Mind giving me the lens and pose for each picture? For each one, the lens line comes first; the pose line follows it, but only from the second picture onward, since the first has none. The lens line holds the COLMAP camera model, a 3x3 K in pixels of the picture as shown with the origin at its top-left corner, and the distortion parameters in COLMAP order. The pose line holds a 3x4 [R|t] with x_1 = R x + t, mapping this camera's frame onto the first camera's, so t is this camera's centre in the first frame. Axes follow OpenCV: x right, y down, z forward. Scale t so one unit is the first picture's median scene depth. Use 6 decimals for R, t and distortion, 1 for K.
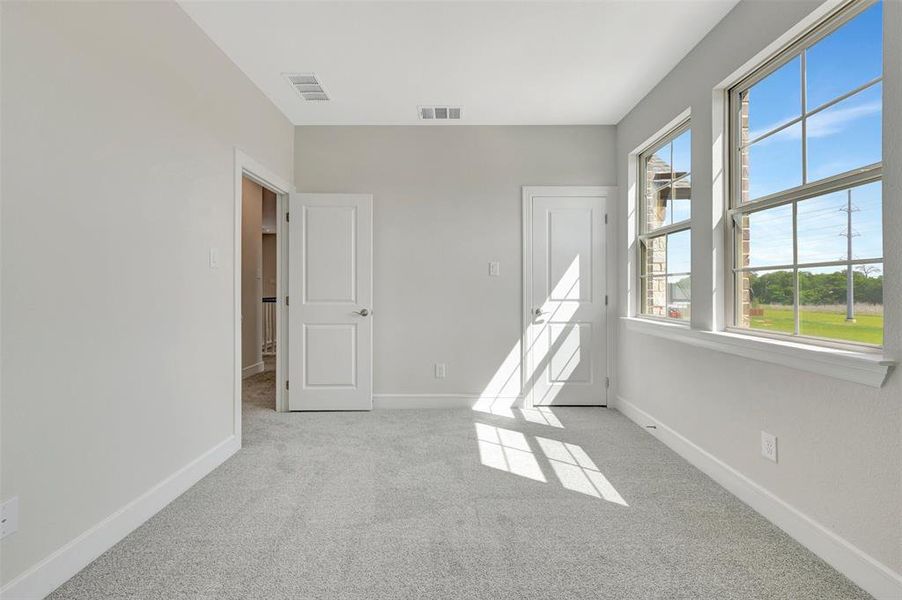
lens RADIAL K [[378.1, 0, 452.5], [0, 378.1, 294.7], [0, 0, 1]] dist [-0.000990, -0.000132]
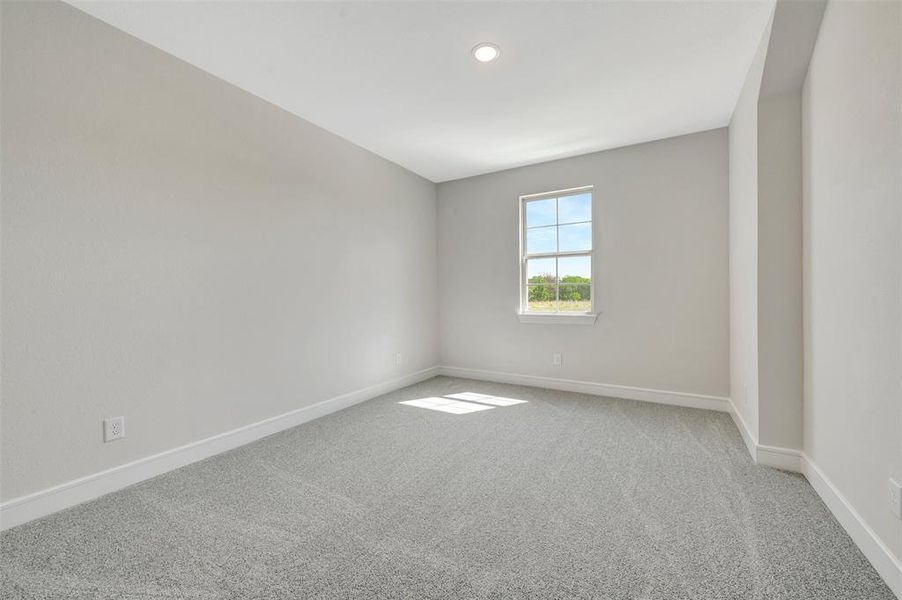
lens RADIAL K [[356.1, 0, 453.5], [0, 356.1, 295.0], [0, 0, 1]] dist [0.001235, 0.000047]
pose [[0.507169, -0.007860, 0.861811, -1.187734], [0.024618, 0.999682, -0.005370, -0.003457], [-0.861495, 0.023940, 0.507202, 0.334427]]
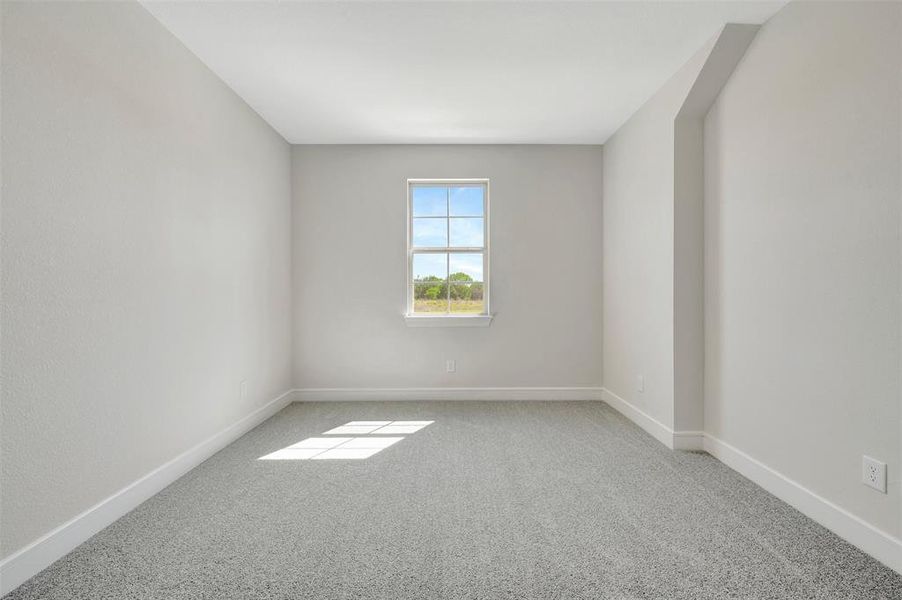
lens RADIAL K [[356.1, 0, 453.5], [0, 356.1, 295.0], [0, 0, 1]] dist [0.001235, 0.000047]
pose [[-0.002976, -0.009167, 0.999954, -0.979746], [0.022283, 0.999709, 0.009231, -0.014342], [-0.999747, 0.022309, -0.002771, 0.803461]]
